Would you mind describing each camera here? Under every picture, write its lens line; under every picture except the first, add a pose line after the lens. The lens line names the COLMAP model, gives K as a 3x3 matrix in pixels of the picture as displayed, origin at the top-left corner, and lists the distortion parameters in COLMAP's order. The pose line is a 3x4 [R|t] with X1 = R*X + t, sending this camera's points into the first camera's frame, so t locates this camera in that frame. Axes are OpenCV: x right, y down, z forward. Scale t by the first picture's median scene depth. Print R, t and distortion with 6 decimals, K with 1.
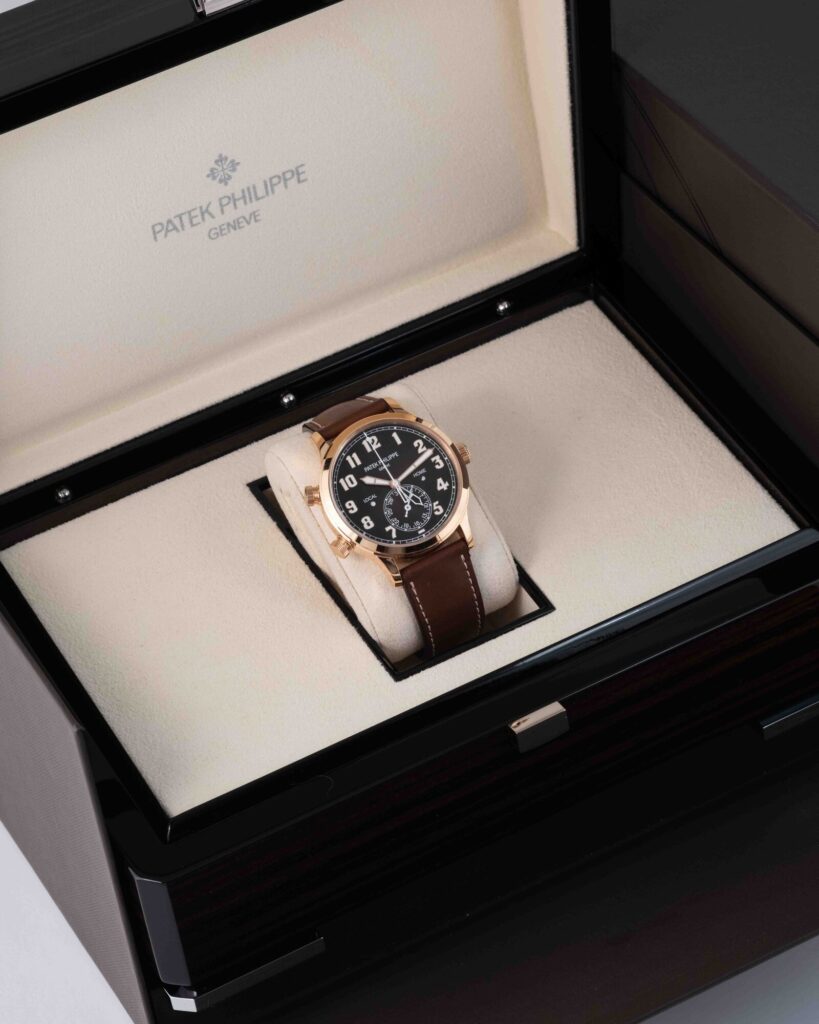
lens RADIAL K [[4316.4, 0, 409.5], [0, 4316.4, 512.0], [0, 0, 1]] dist [0.282736, -0.300097]
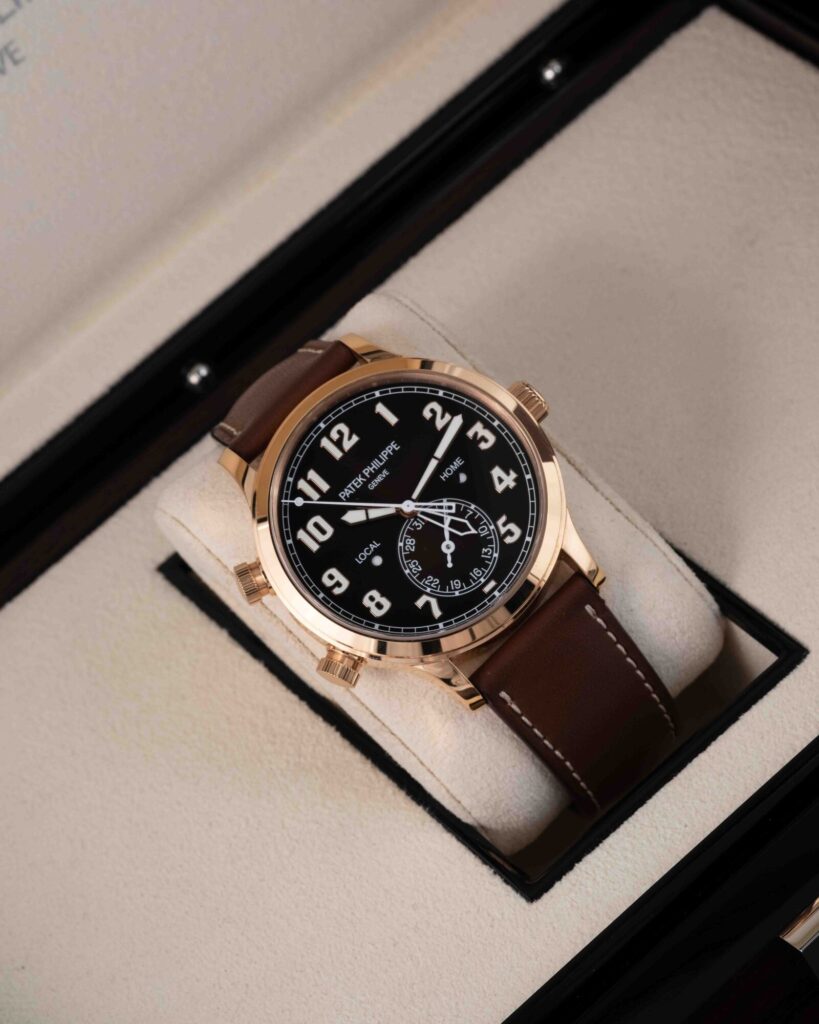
lens RADIAL K [[4316.4, 0, 409.5], [0, 4316.4, 512.0], [0, 0, 1]] dist [0.282736, -0.300097]
pose [[0.950955, -0.294190, -0.095592, 0.042515], [0.299085, 0.953328, 0.041396, -0.025865], [0.078952, -0.067956, 0.994559, 0.520536]]
